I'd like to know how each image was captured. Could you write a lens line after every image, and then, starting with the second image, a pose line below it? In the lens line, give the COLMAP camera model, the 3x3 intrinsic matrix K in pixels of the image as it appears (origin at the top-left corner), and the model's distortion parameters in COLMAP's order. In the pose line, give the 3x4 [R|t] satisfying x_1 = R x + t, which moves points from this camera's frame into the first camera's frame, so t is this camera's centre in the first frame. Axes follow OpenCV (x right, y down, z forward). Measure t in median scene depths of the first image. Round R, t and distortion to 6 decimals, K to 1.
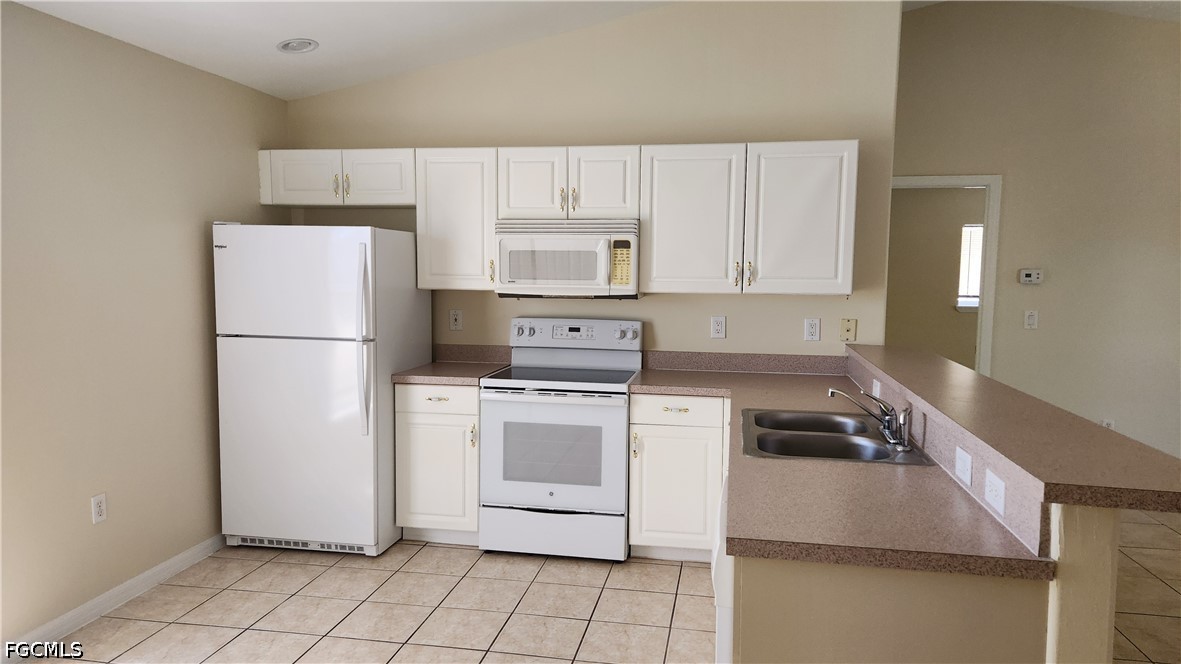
lens RADIAL K [[785.8, 0, 590.5], [0, 785.8, 332.0], [0, 0, 1]] dist [0.040135, -0.050892]
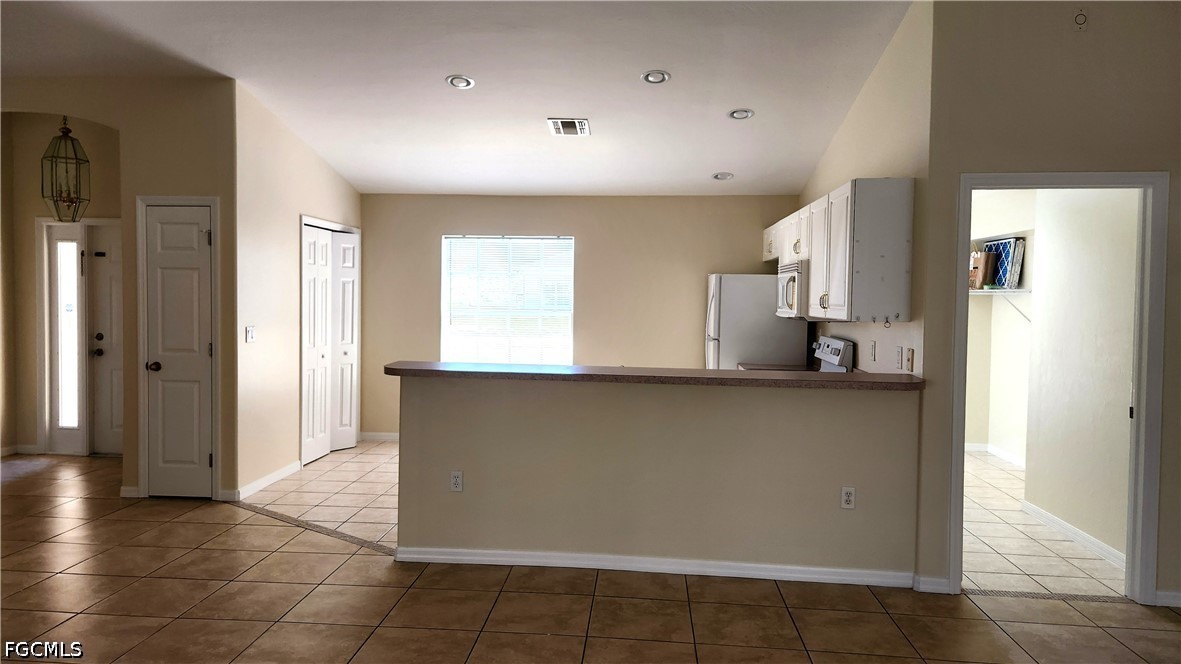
lens RADIAL K [[773.4, 0, 591.6], [0, 773.4, 316.6], [0, 0, 1]] dist [0.043903, -0.050176]
pose [[0.103777, 0.020935, -0.994380, 1.245866], [-0.099879, 0.994944, 0.010523, -0.026796], [0.989573, 0.098226, 0.105344, 0.503562]]
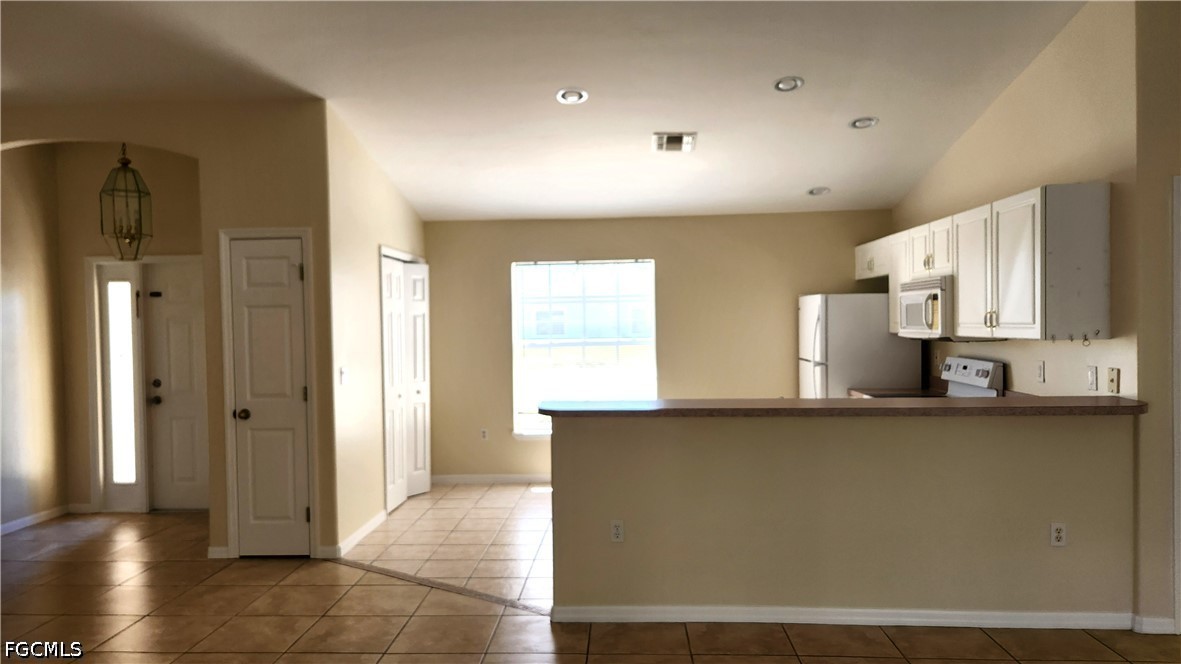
lens RADIAL K [[785.8, 0, 590.5], [0, 785.8, 332.0], [0, 0, 1]] dist [0.040135, -0.050892]
pose [[0.127191, 0.002793, -0.991874, 1.145318], [-0.067563, 0.997698, -0.005854, -0.012163], [0.989574, 0.067759, 0.127087, 0.294838]]
